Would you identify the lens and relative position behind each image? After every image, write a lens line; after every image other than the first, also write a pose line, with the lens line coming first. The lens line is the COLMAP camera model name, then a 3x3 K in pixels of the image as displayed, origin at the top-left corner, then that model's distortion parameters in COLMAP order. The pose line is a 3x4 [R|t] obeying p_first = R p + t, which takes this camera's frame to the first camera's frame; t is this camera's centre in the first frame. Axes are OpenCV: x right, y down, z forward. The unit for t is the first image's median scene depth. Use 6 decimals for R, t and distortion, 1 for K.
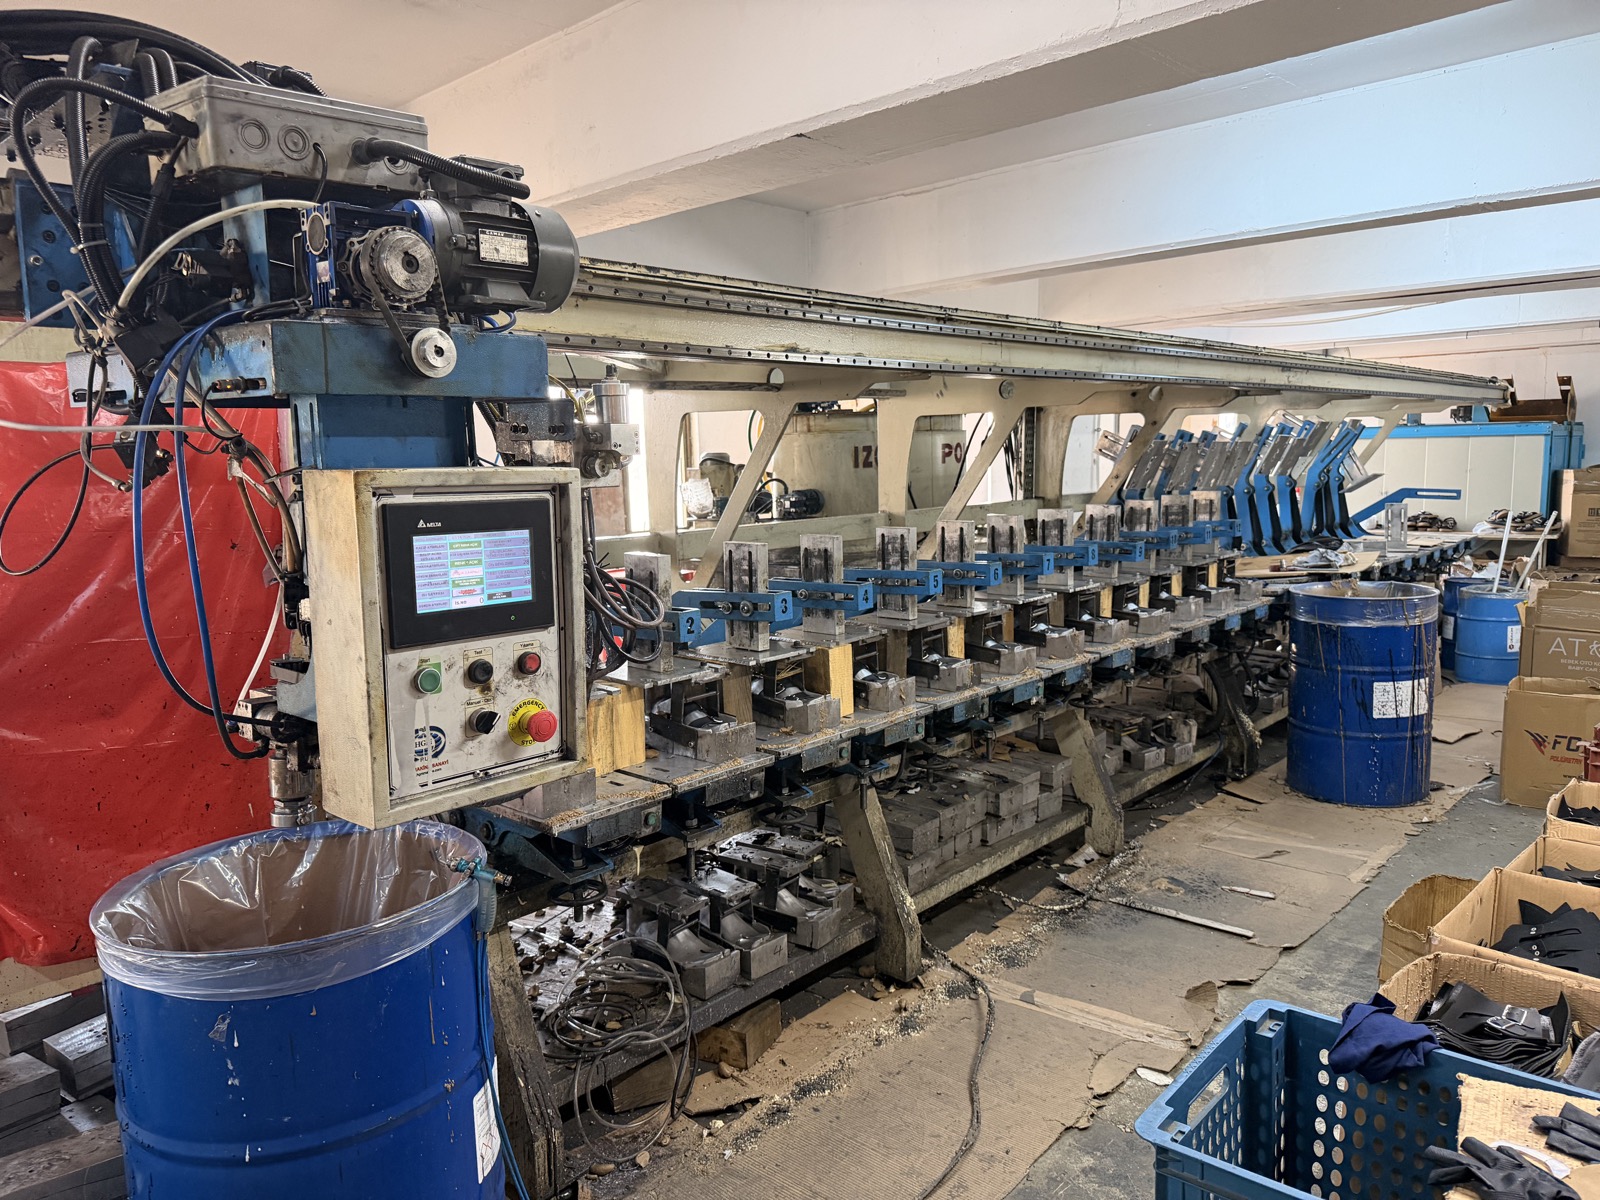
lens RADIAL K [[1138.7, 0, 808.4], [0, 1138.7, 595.3], [0, 0, 1]] dist [0.139269, -0.265039]
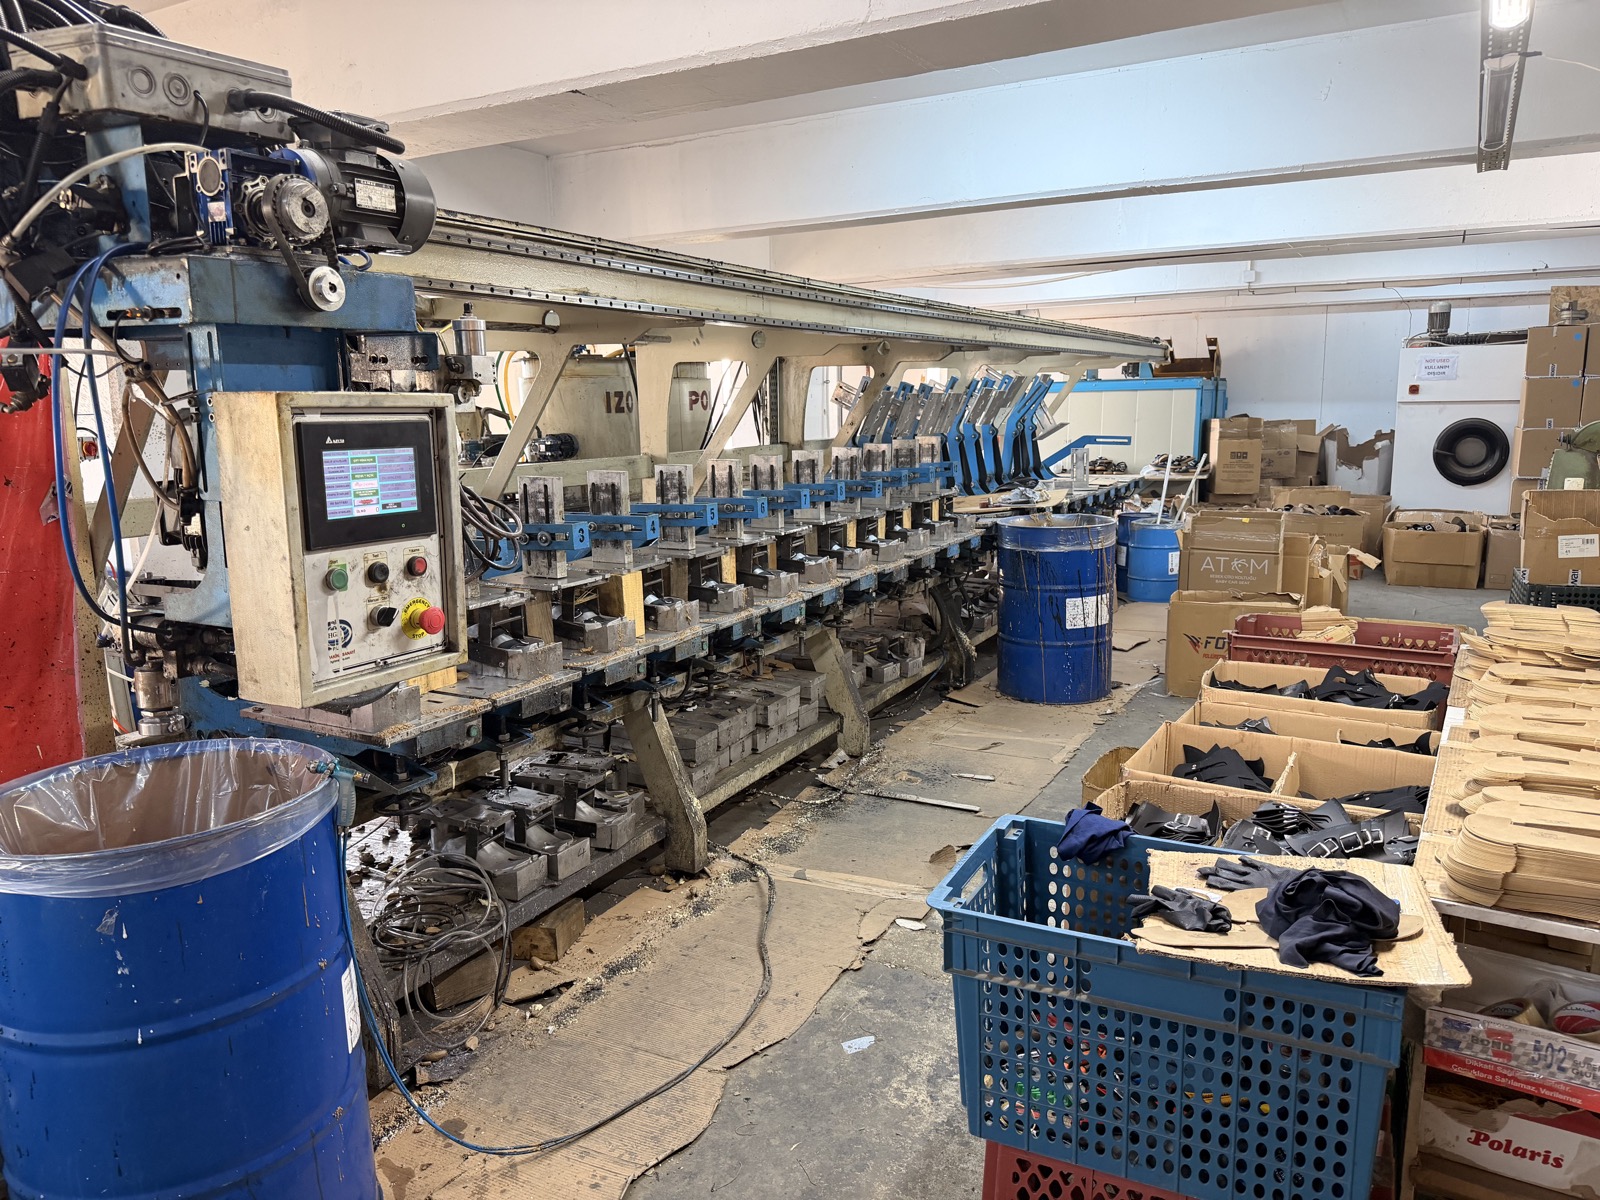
lens RADIAL K [[1132.6, 0, 829.4], [0, 1132.6, 598.5], [0, 0, 1]] dist [0.129256, -0.161435]
pose [[0.966901, -0.038624, 0.252212, -0.066171], [0.027434, 0.998483, 0.047733, 0.023195], [-0.253673, -0.039234, 0.966494, -0.103249]]
